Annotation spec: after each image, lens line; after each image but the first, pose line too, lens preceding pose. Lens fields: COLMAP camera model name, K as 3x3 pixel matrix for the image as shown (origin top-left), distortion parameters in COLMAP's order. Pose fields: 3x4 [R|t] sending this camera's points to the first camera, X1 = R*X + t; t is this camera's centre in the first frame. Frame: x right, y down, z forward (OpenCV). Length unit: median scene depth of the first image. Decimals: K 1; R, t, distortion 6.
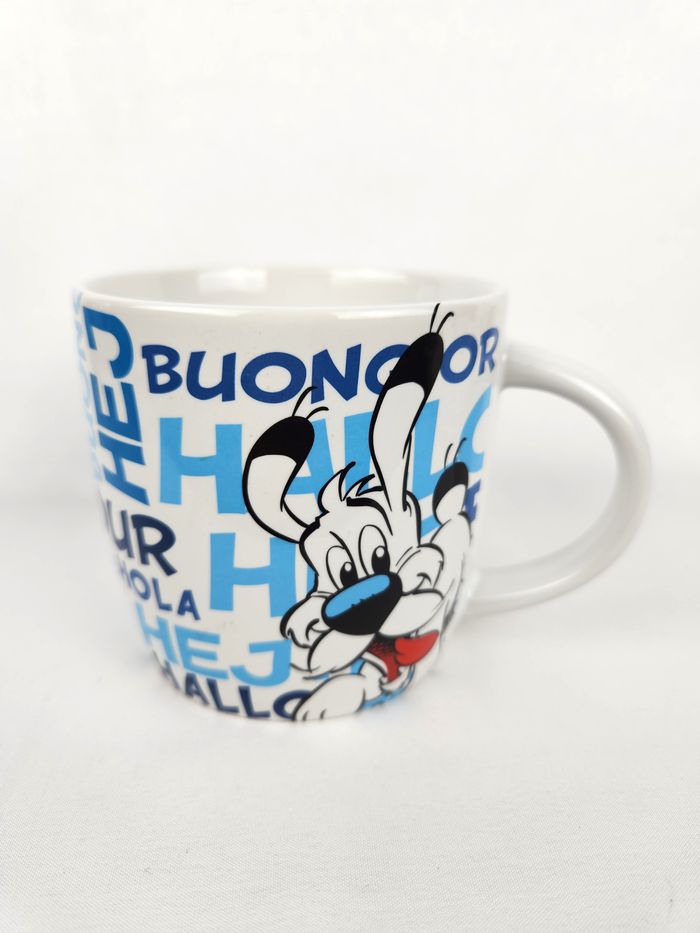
lens RADIAL K [[614.0, 0, 357.1], [0, 614.0, 460.0], [0, 0, 1]] dist [0.070047, -0.004119]
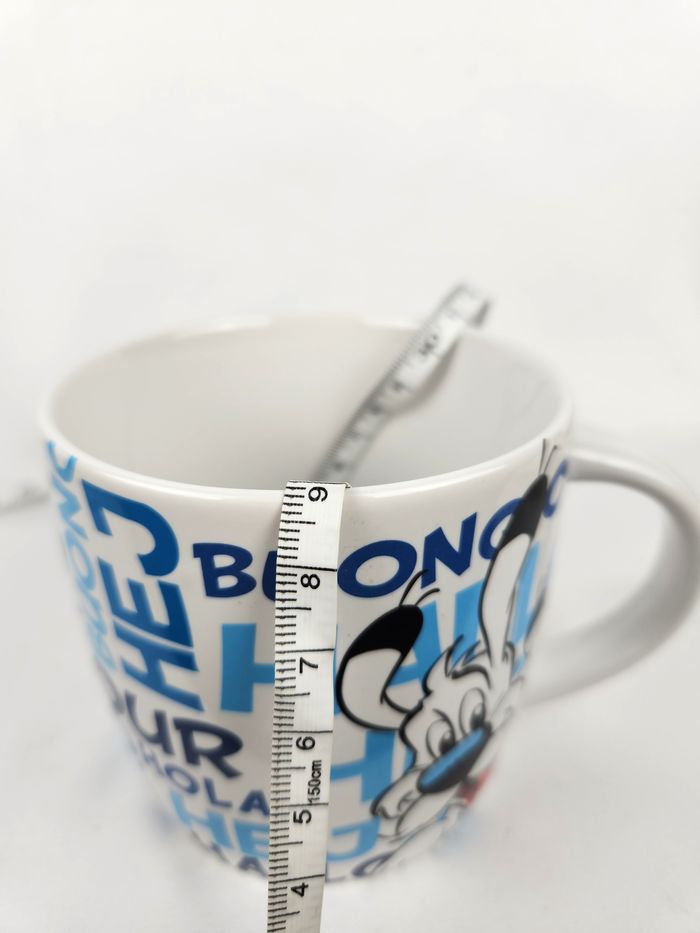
lens RADIAL K [[614.0, 0, 353.7], [0, 614.0, 472.9], [0, 0, 1]] dist [0.070047, -0.004119]
pose [[0.972306, -0.119451, 0.200877, -0.281496], [0.088661, 0.983792, 0.155861, -0.346554], [-0.216239, -0.133735, 0.967138, 0.235598]]
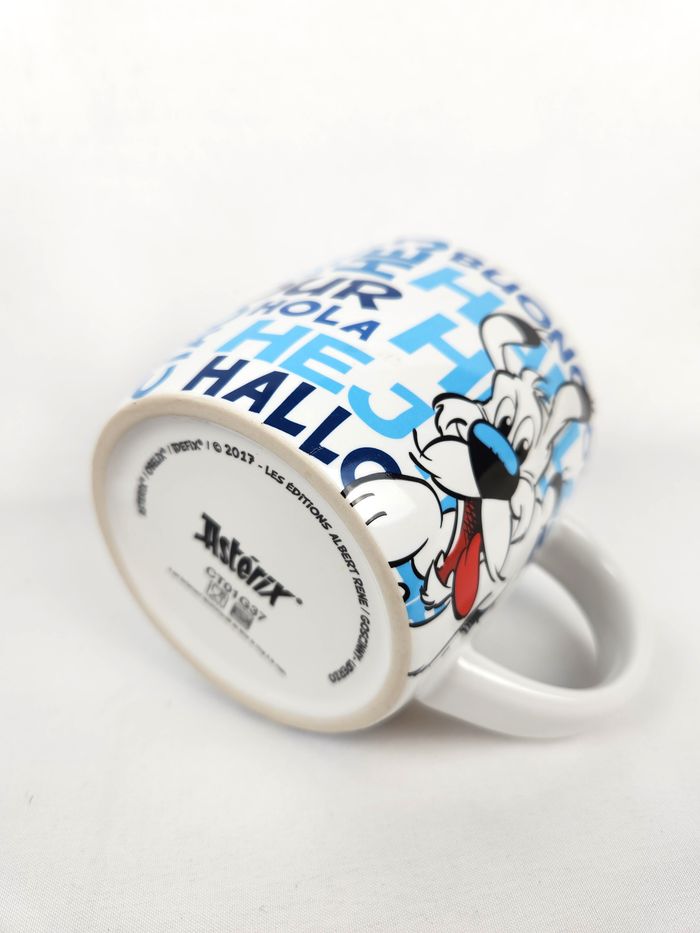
lens RADIAL K [[614.0, 0, 352.9], [0, 614.0, 465.5], [0, 0, 1]] dist [0.070047, -0.004119]
pose [[0.672727, 0.739879, 0.004160, -0.143797], [-0.327953, 0.303218, -0.894710, 1.235363], [-0.663238, 0.600531, 0.446629, 0.773585]]
